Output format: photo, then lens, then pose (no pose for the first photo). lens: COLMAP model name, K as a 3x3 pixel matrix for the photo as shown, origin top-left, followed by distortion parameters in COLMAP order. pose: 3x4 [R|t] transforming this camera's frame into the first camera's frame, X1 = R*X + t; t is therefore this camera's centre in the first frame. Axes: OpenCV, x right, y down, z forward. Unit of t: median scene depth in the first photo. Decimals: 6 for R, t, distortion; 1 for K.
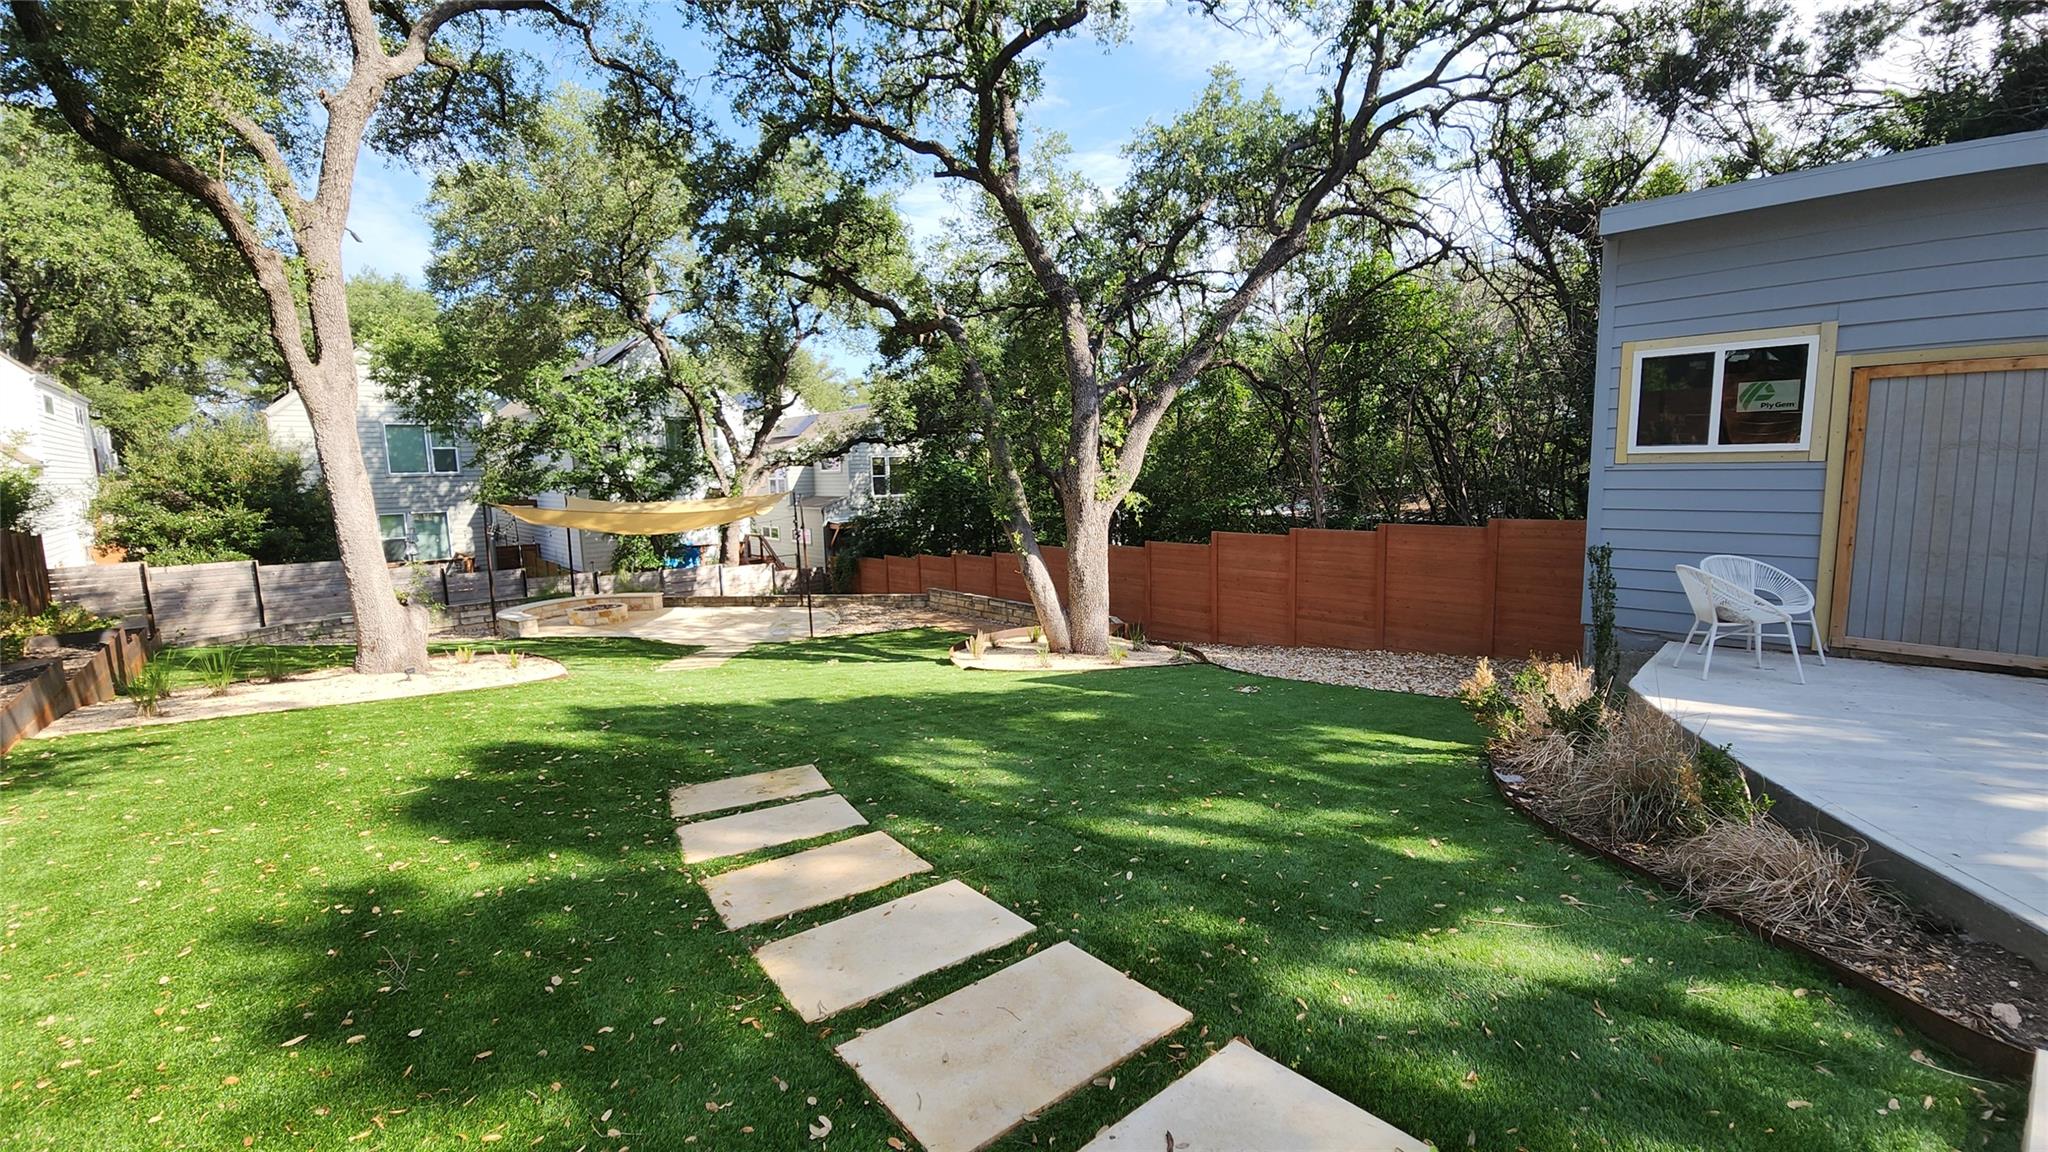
lens RADIAL K [[831.7, 0, 1016.9], [0, 831.7, 582.2], [0, 0, 1]] dist [0.010338, -0.008571]
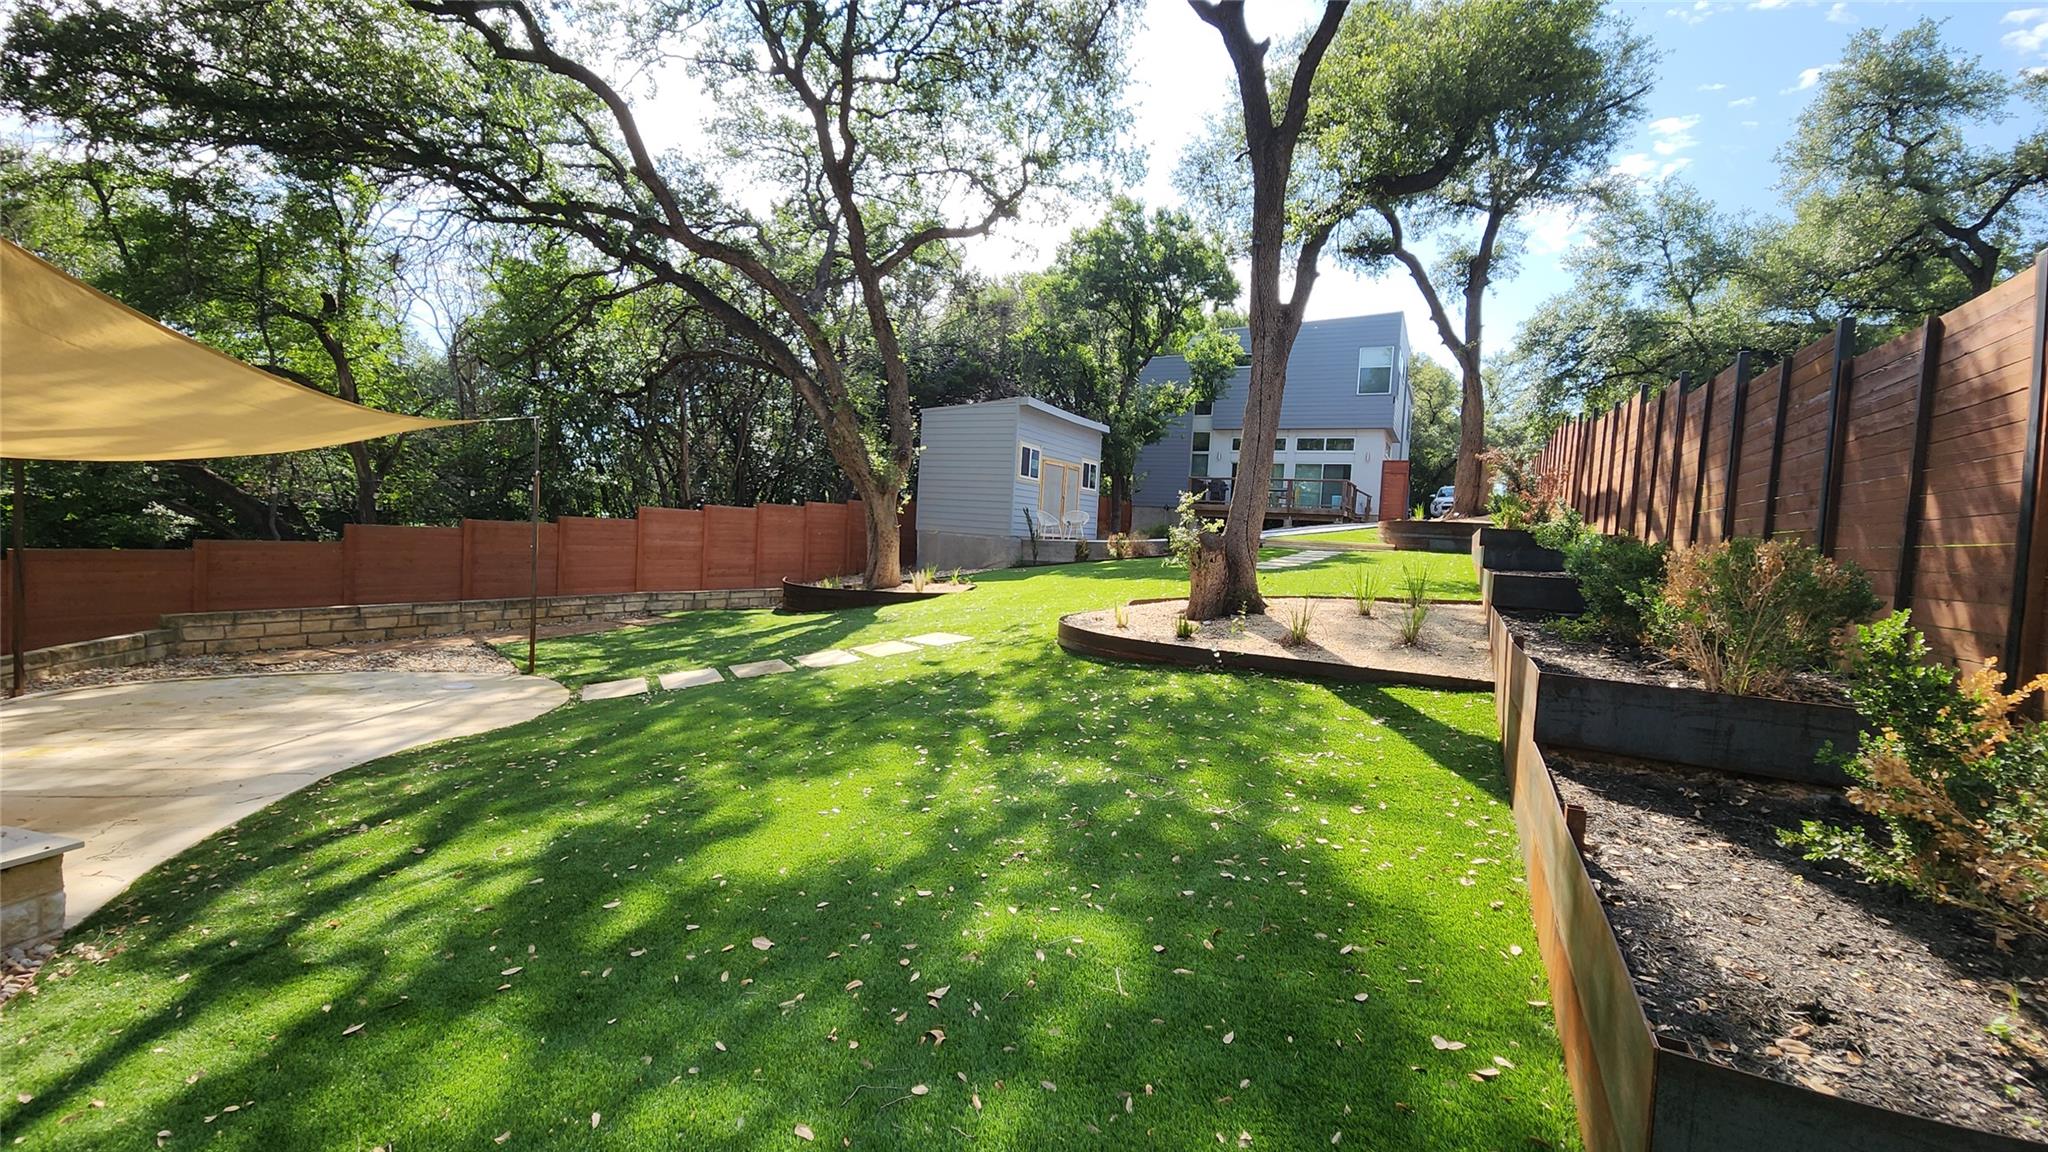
lens RADIAL K [[831.7, 0, 1021.4], [0, 831.7, 571.6], [0, 0, 1]] dist [0.010338, -0.008571]
pose [[-0.328820, -0.035647, 0.943720, -1.063904], [0.085324, 0.994079, 0.067278, -0.009925], [-0.940530, 0.102644, -0.323832, 1.024442]]
